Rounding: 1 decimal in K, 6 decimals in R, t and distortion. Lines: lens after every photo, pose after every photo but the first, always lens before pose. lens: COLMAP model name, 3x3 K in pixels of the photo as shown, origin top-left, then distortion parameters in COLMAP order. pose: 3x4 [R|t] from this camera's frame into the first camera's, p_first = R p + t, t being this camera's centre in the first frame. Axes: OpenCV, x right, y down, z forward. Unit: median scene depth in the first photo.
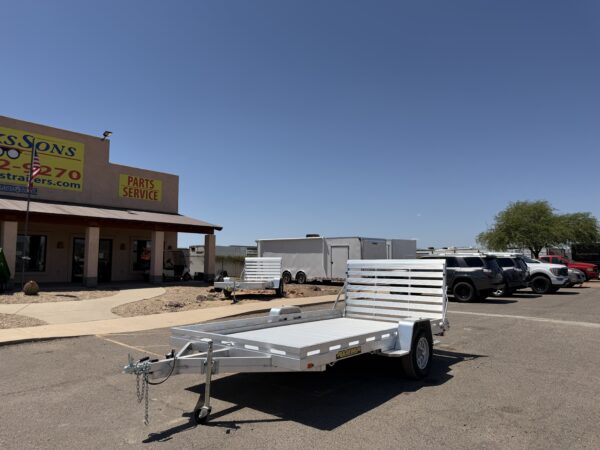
lens RADIAL K [[419.0, 0, 298.6], [0, 419.0, 225.7], [0, 0, 1]] dist [0.092147, -0.131481]
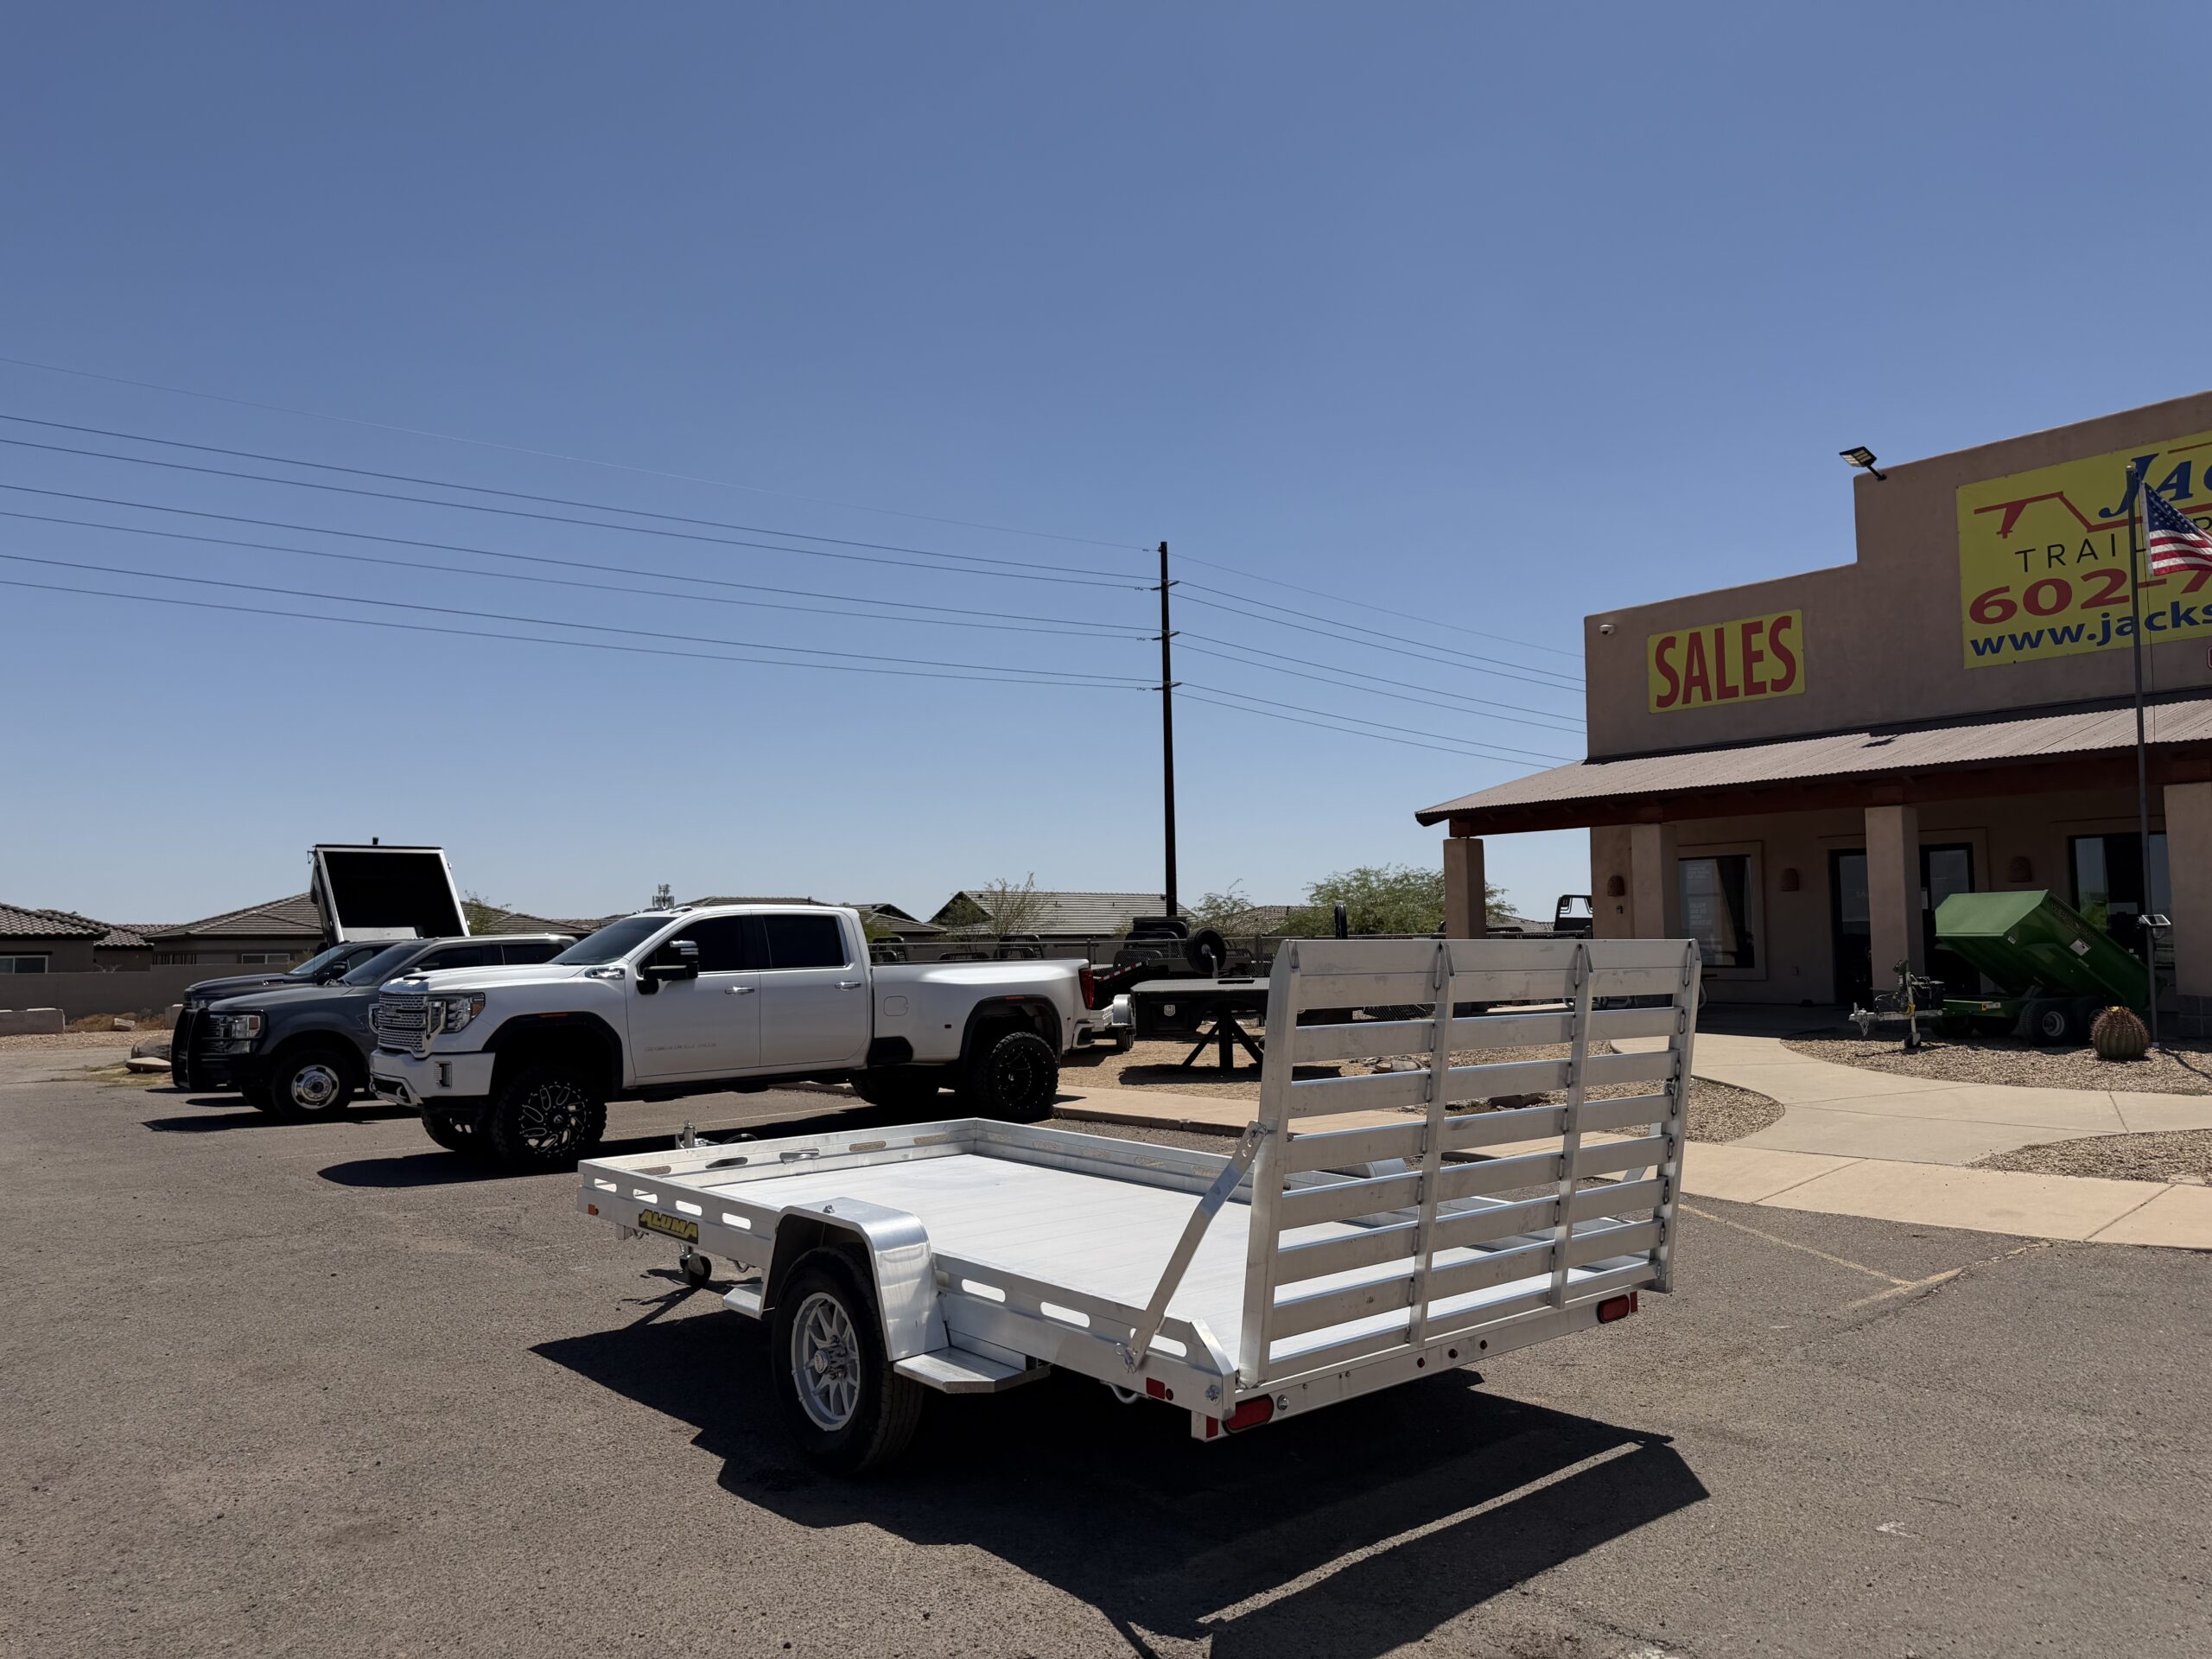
lens RADIAL K [[1544.7, 0, 1101.0], [0, 1544.7, 832.2], [0, 0, 1]] dist [0.092147, -0.131481]
pose [[-0.173270, -0.072666, -0.982190, 0.327755], [0.103440, 0.990416, -0.091522, 0.031456], [0.979427, -0.117456, -0.164093, 0.386045]]
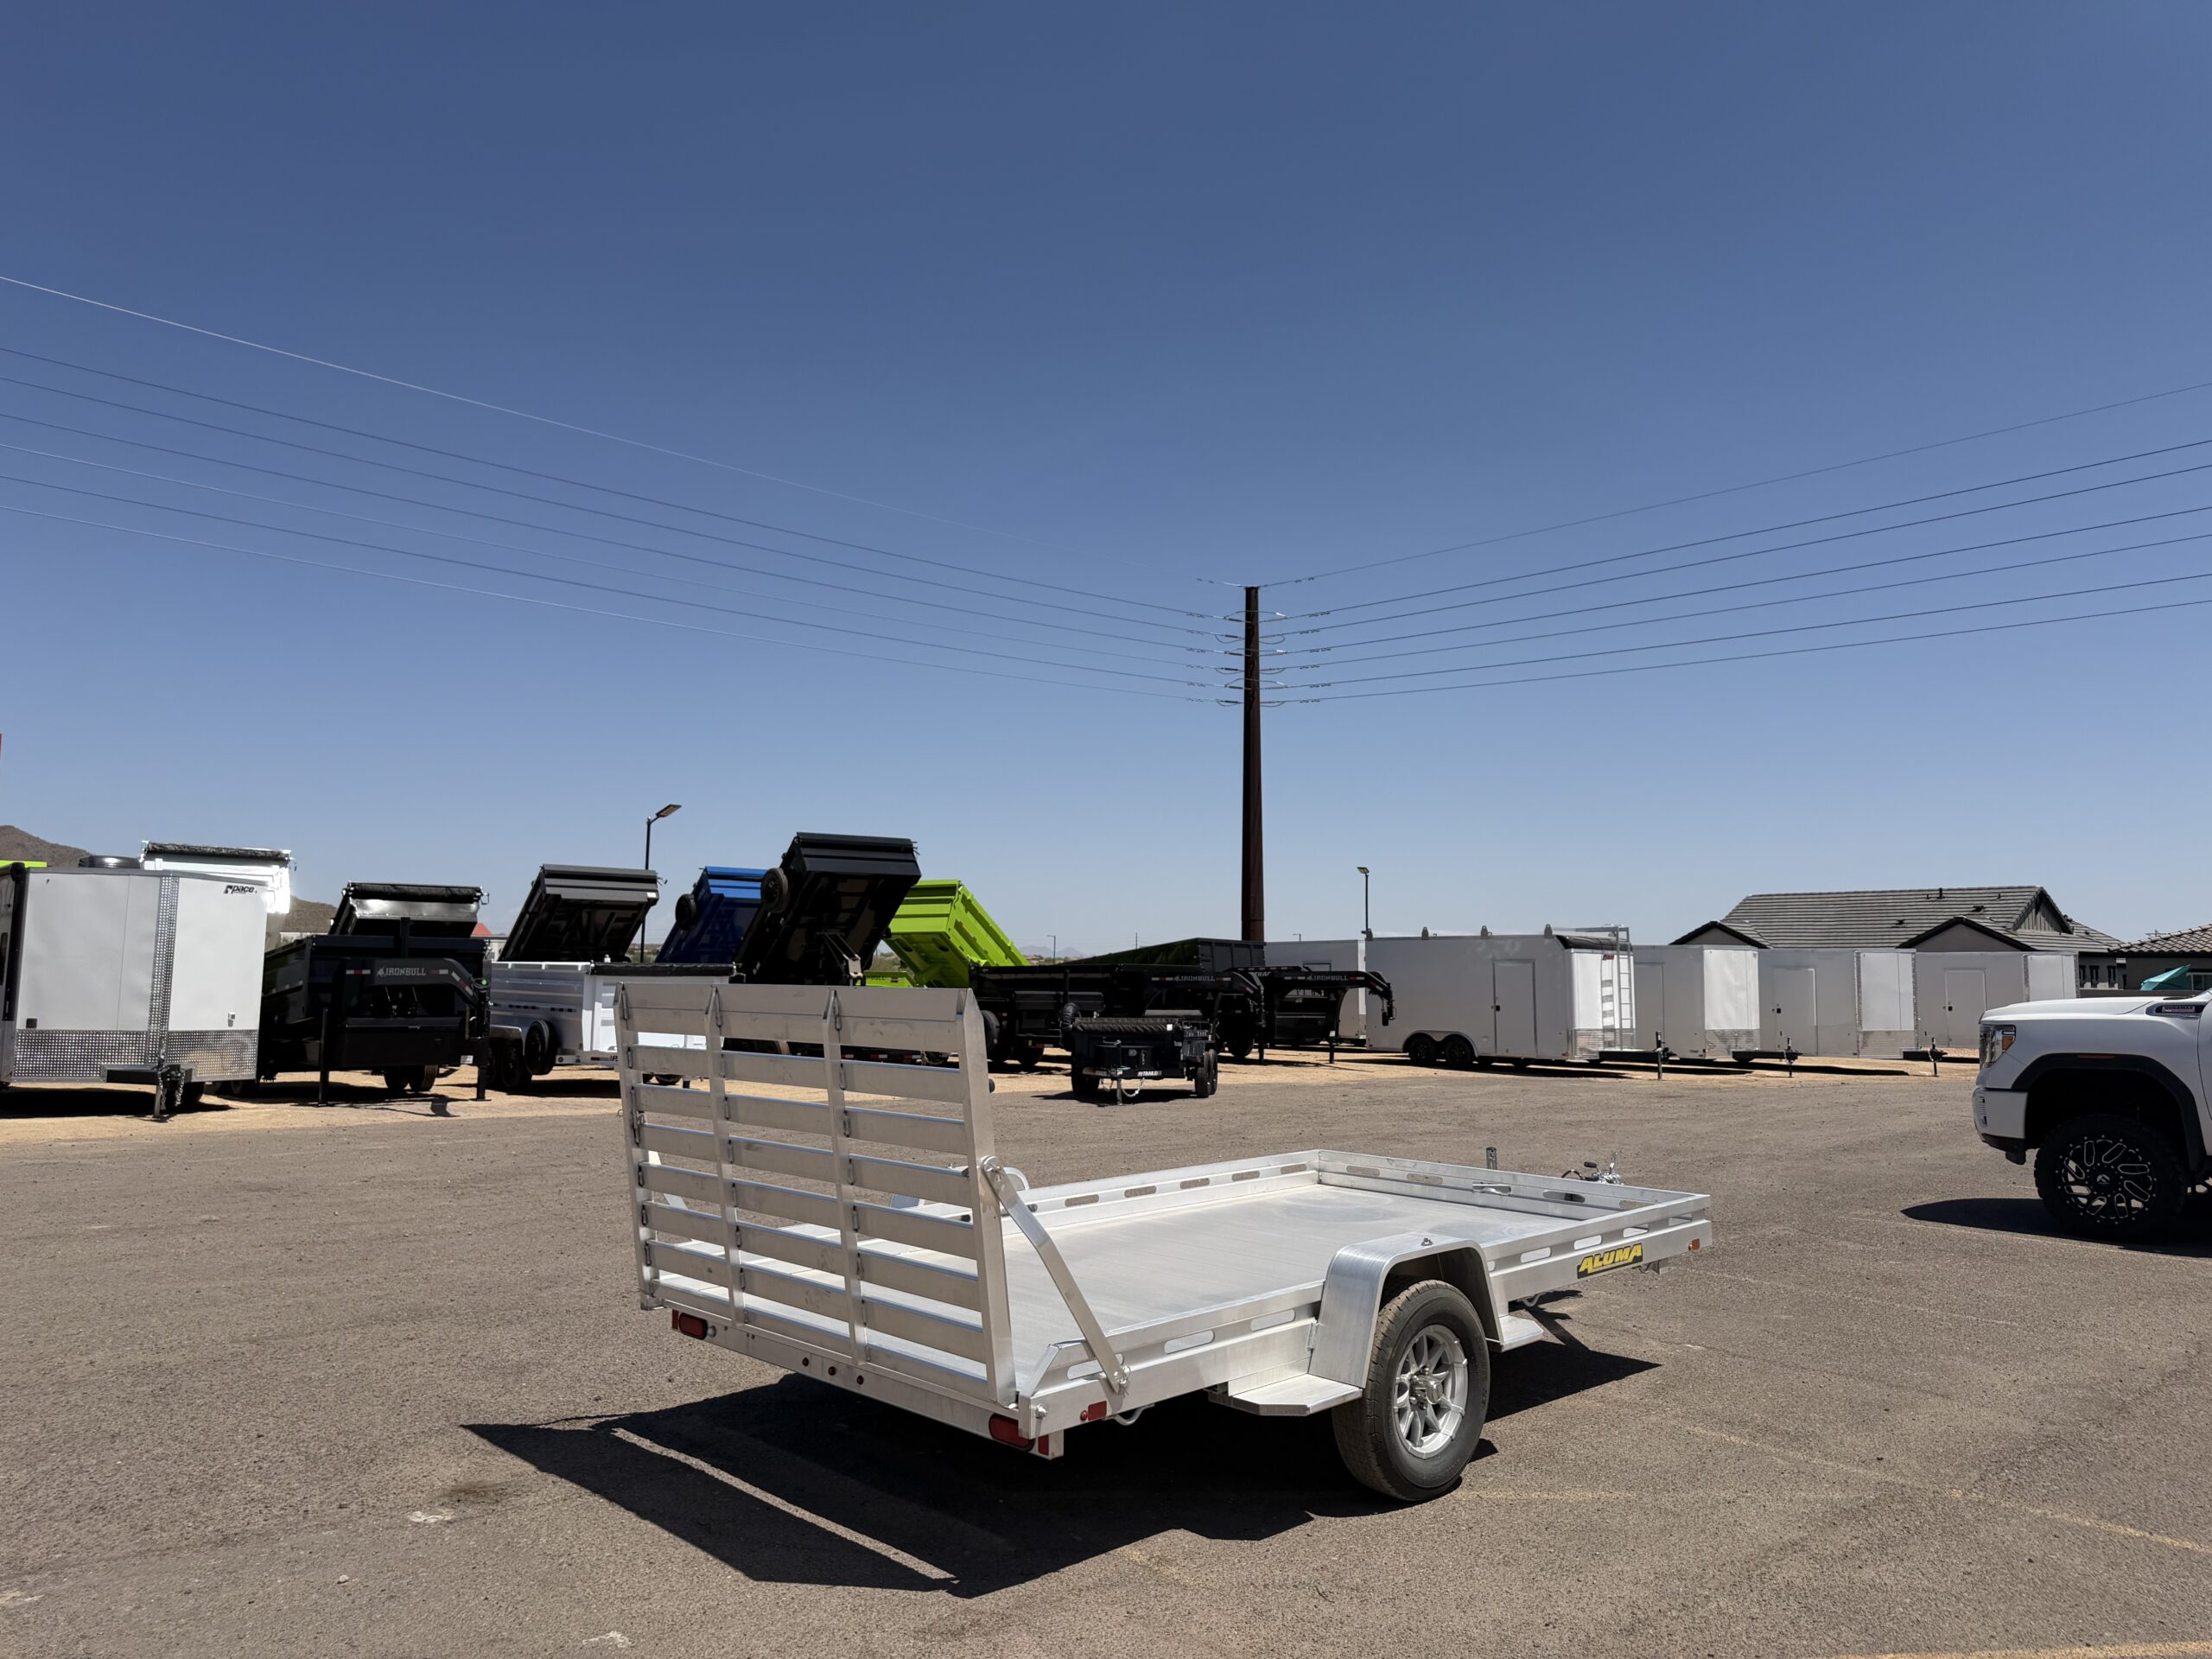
lens RADIAL K [[1544.7, 0, 1101.0], [0, 1544.7, 832.2], [0, 0, 1]] dist [0.092147, -0.131481]
pose [[-0.992287, 0.004009, 0.123897, 0.007361], [-0.018518, 0.983469, -0.180129, 0.052171], [-0.122571, -0.181034, -0.975809, 0.646636]]
